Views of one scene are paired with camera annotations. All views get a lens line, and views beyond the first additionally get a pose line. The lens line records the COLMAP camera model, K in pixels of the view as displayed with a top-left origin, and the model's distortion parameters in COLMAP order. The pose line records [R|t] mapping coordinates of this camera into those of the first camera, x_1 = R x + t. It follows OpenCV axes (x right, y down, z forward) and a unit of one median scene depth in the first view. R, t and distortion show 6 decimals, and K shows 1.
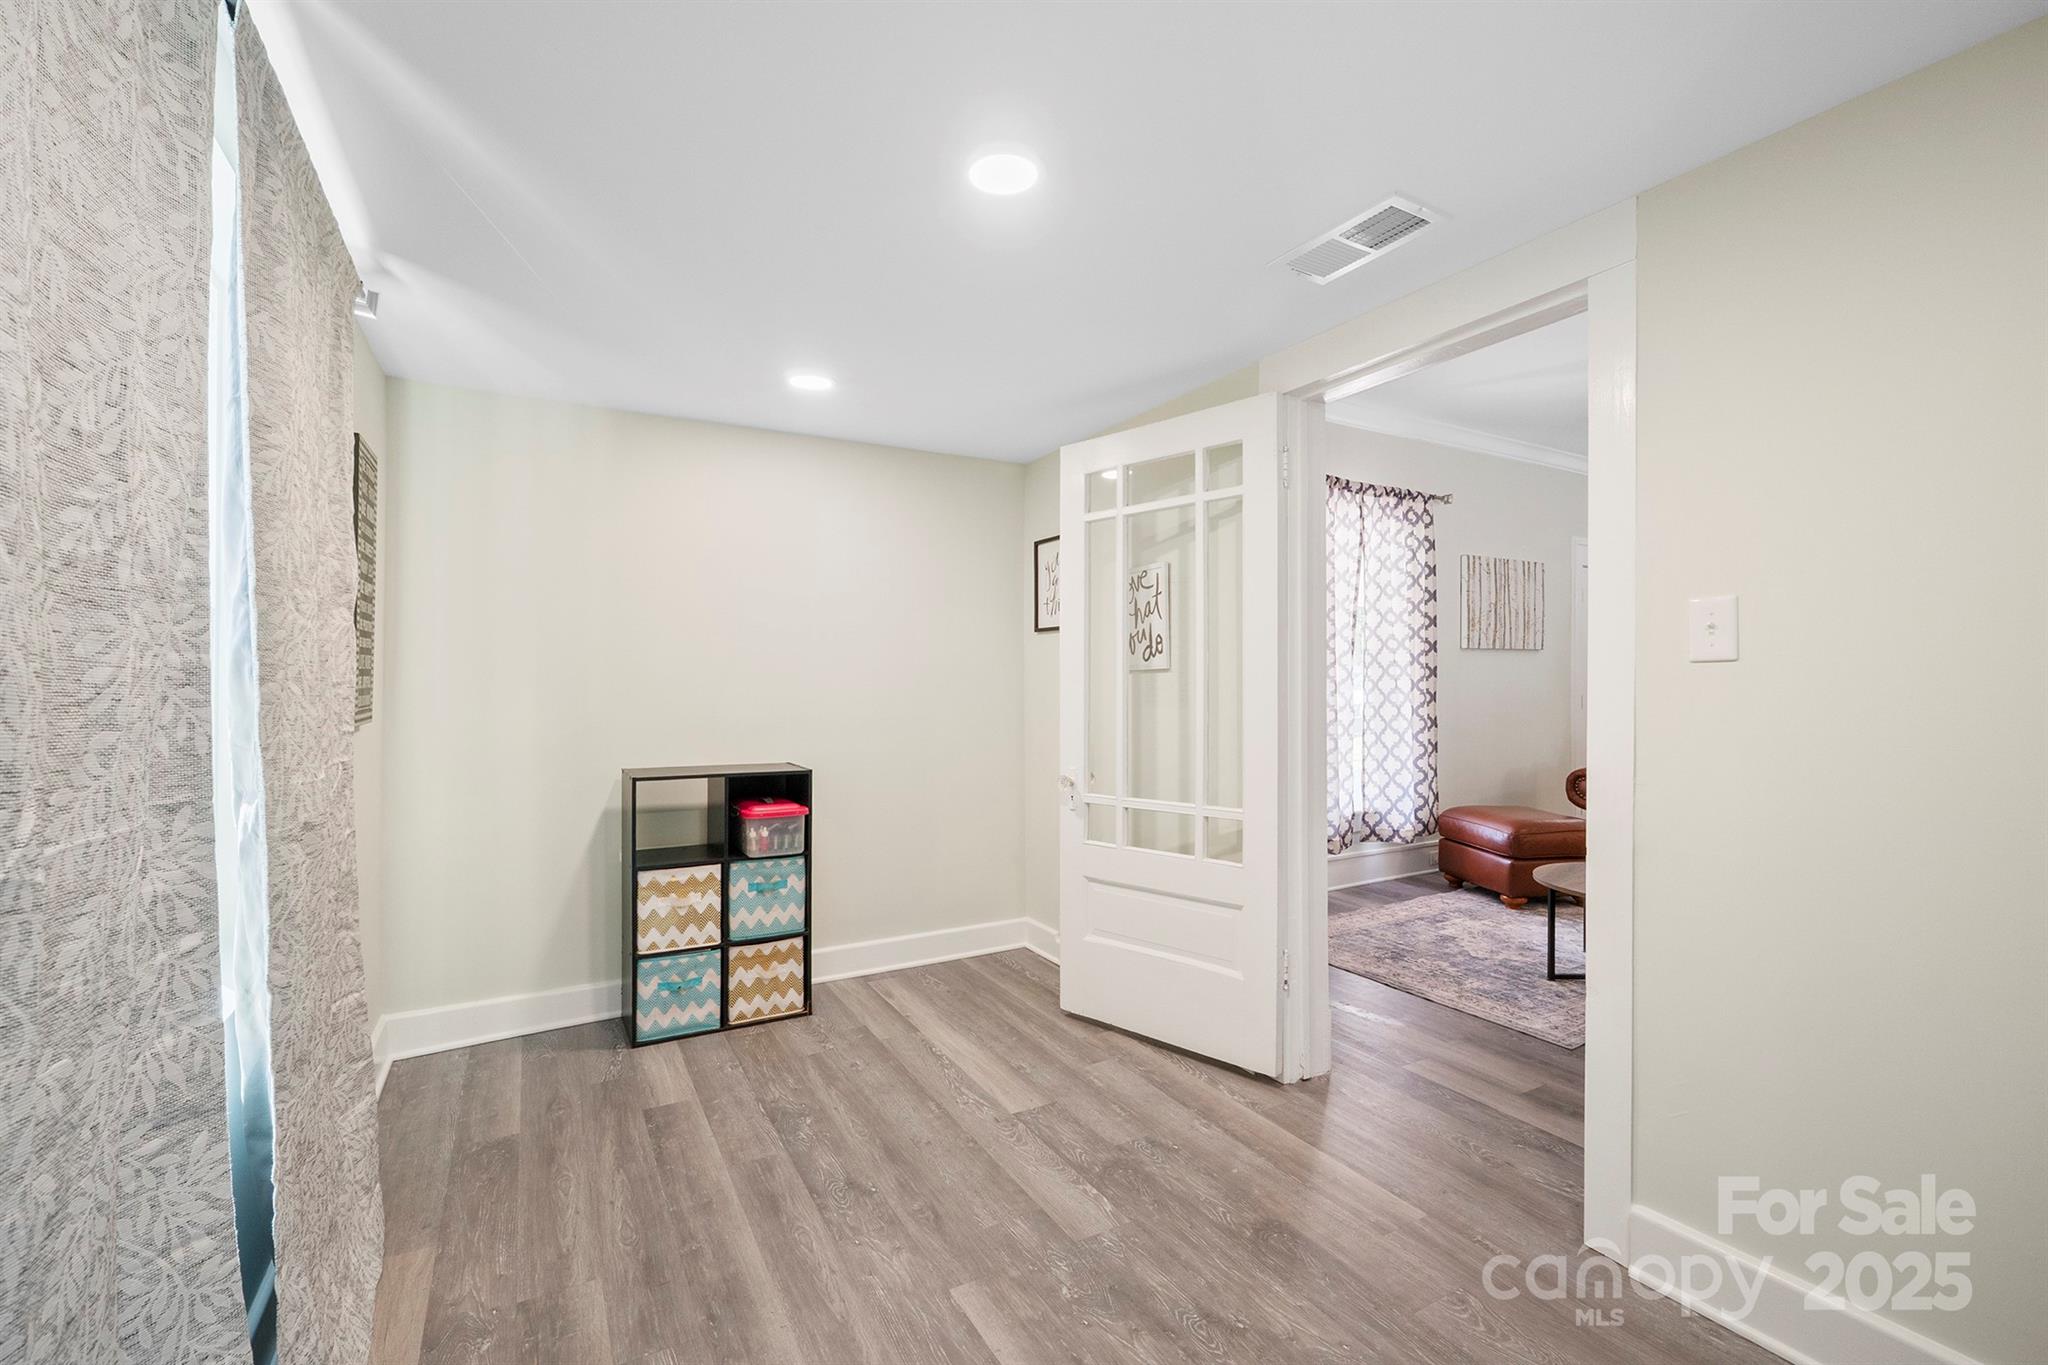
lens RADIAL K [[858.4, 0, 1013.8], [0, 858.4, 693.1], [0, 0, 1]] dist [-0.005911, -0.000463]
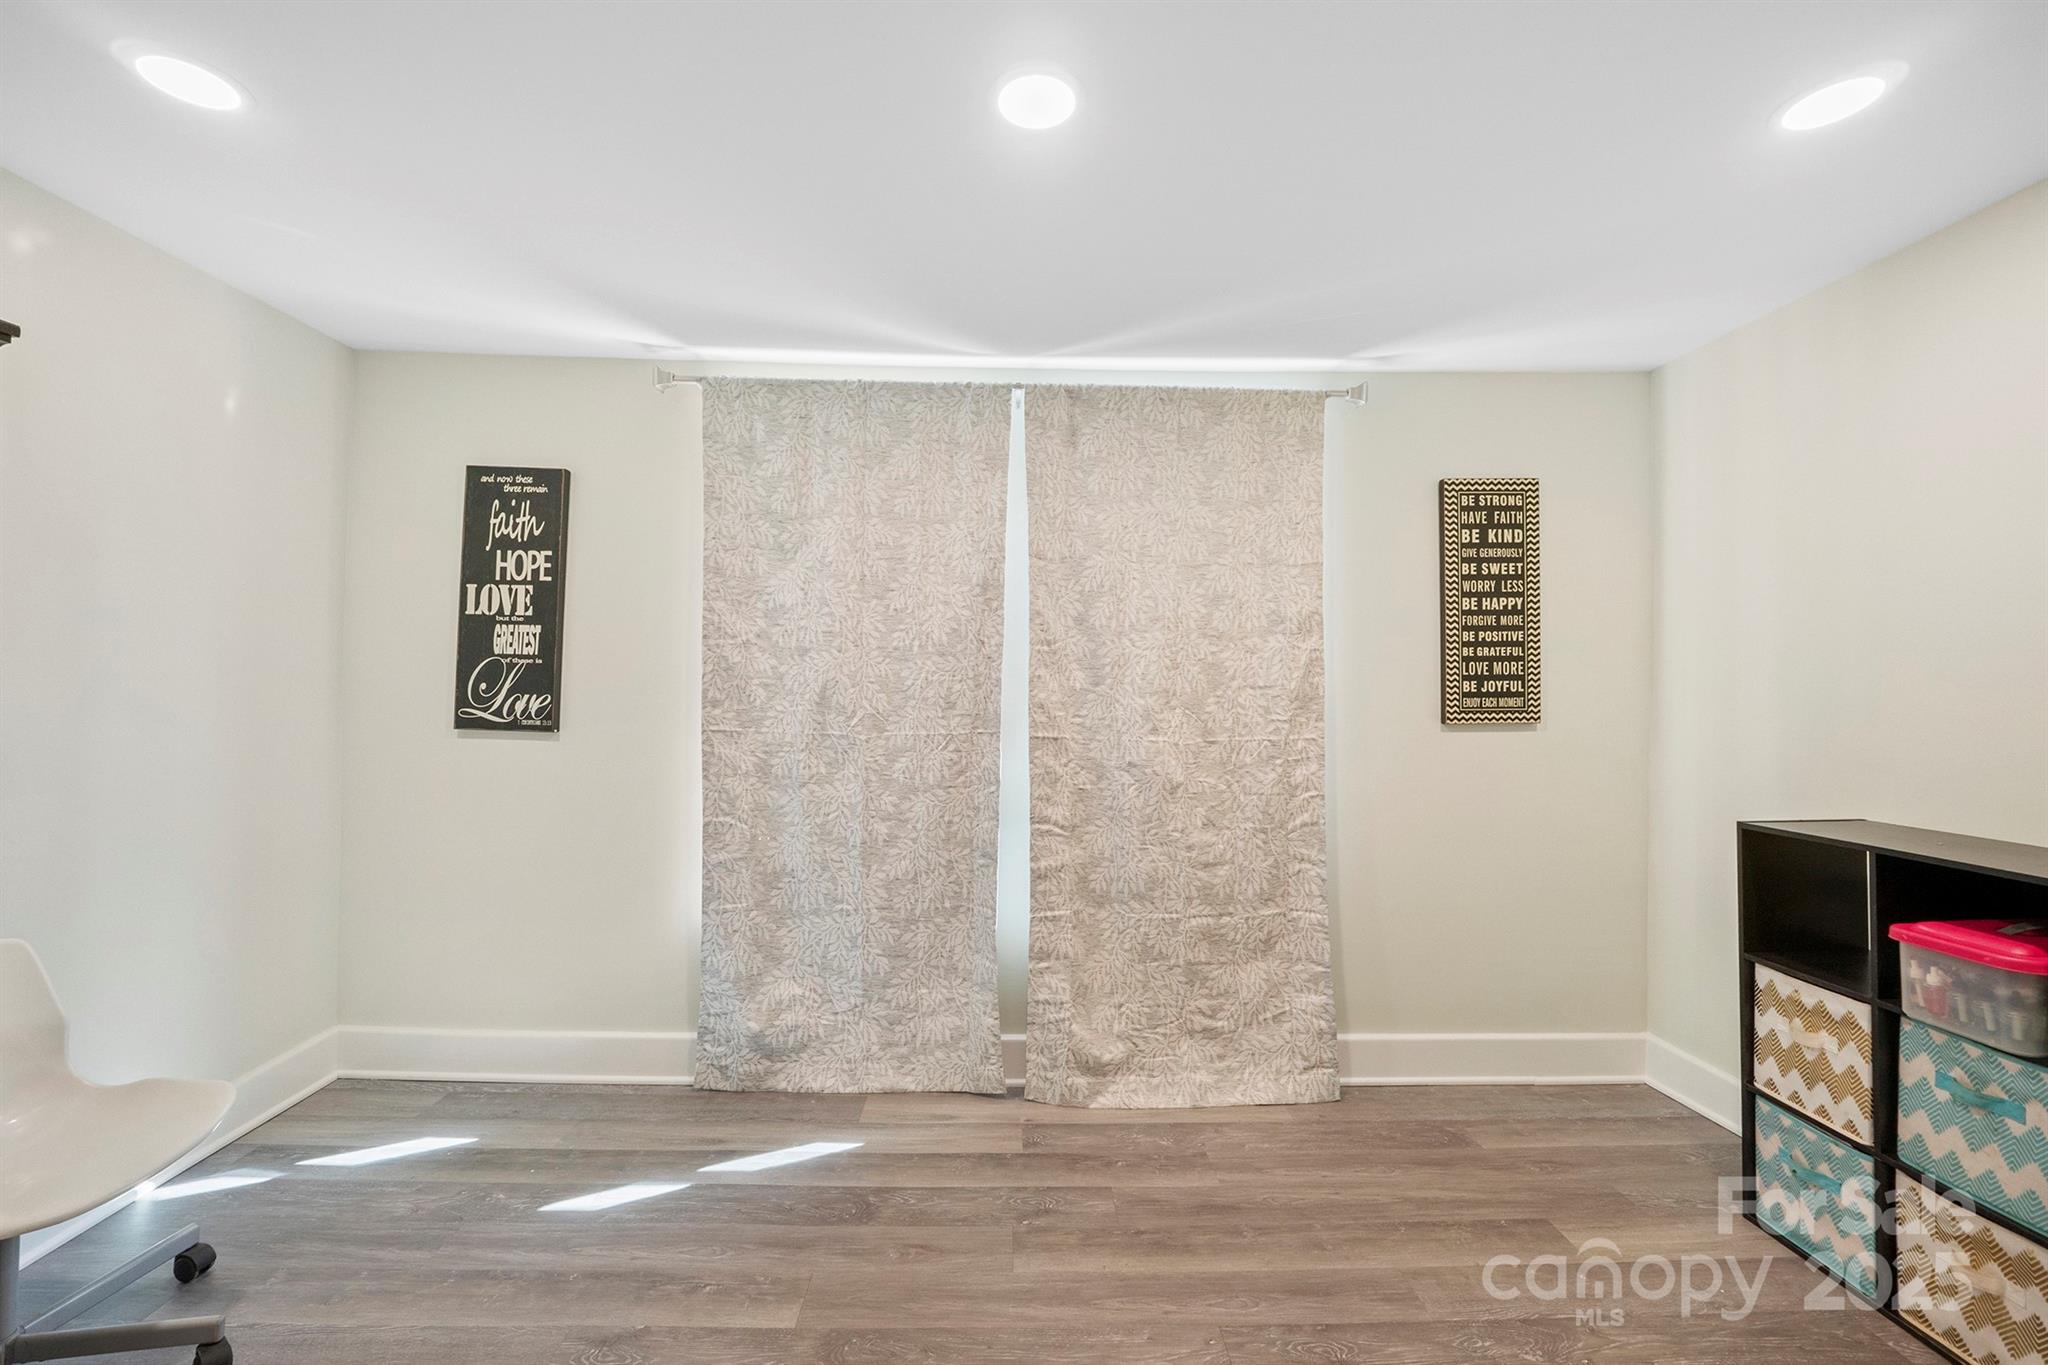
lens RADIAL K [[858.4, 0, 1025.2], [0, 858.4, 670.6], [0, 0, 1]] dist [-0.005911, -0.000463]
pose [[-0.467783, -0.021154, -0.883590, 0.241407], [-0.011958, 0.999774, -0.017605, -0.002155], [0.883763, 0.002330, -0.467930, 0.446991]]
